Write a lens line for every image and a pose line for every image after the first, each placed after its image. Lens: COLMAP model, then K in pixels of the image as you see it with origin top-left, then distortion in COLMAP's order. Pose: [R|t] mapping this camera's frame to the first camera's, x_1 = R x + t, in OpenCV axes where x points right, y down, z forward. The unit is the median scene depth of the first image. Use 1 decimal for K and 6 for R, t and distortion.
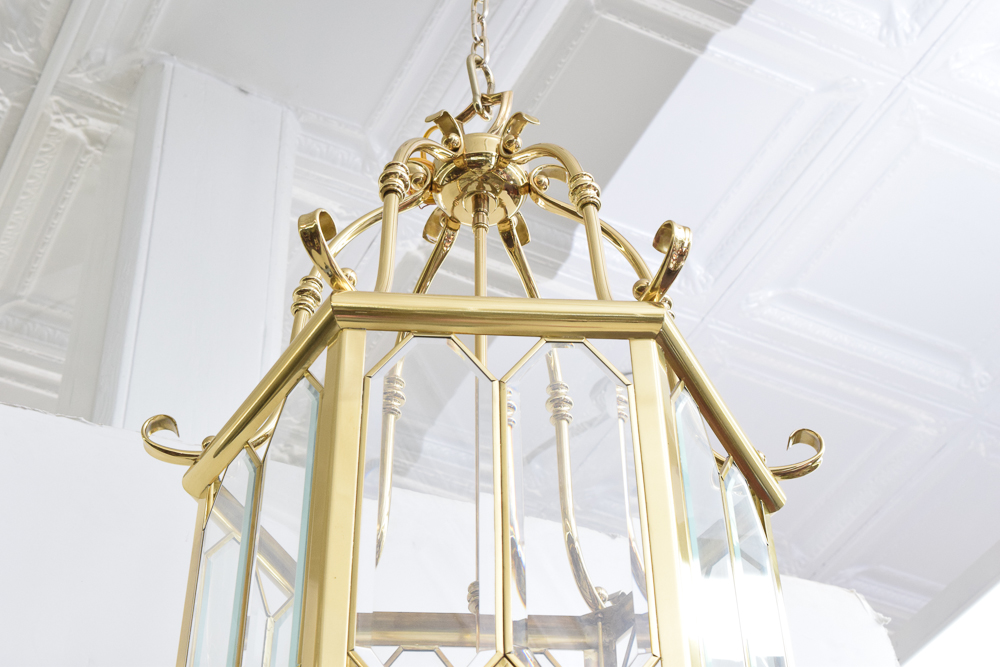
lens RADIAL K [[1931.7, 0, 500.0], [0, 1931.7, 333.5], [0, 0, 1]] dist [0.003194, -0.024626]
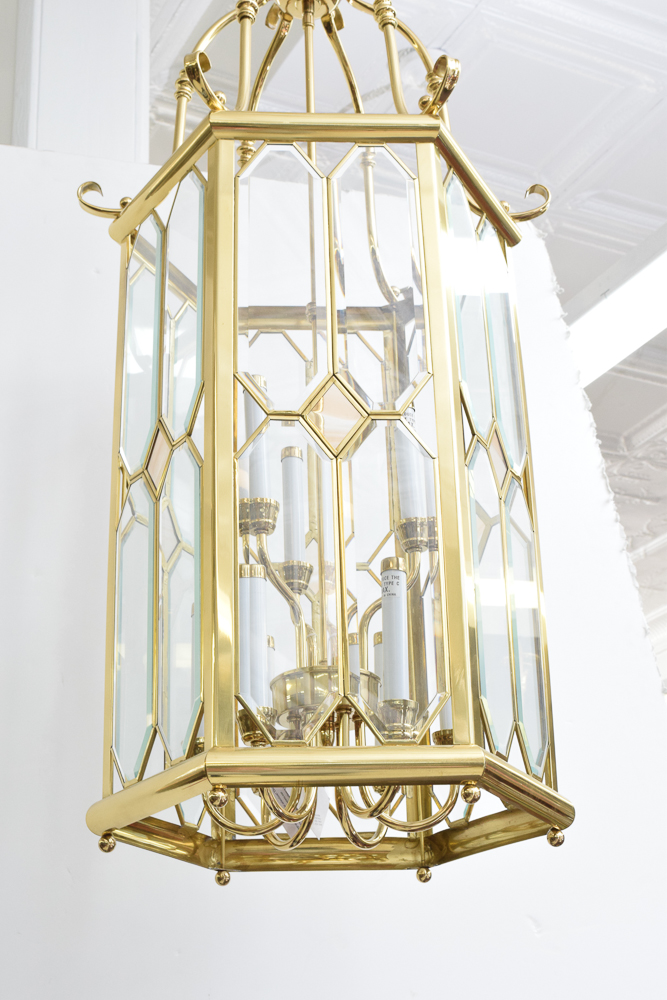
lens RADIAL K [[1786.6, 0, 333.5], [0, 1786.6, 500.0], [0, 0, 1]] dist [-0.032533, -0.072590]
pose [[0.999784, -0.013718, 0.015631, -0.018170], [0.006675, 0.923495, 0.383553, -0.246253], [-0.019697, -0.383366, 0.923387, -0.317132]]
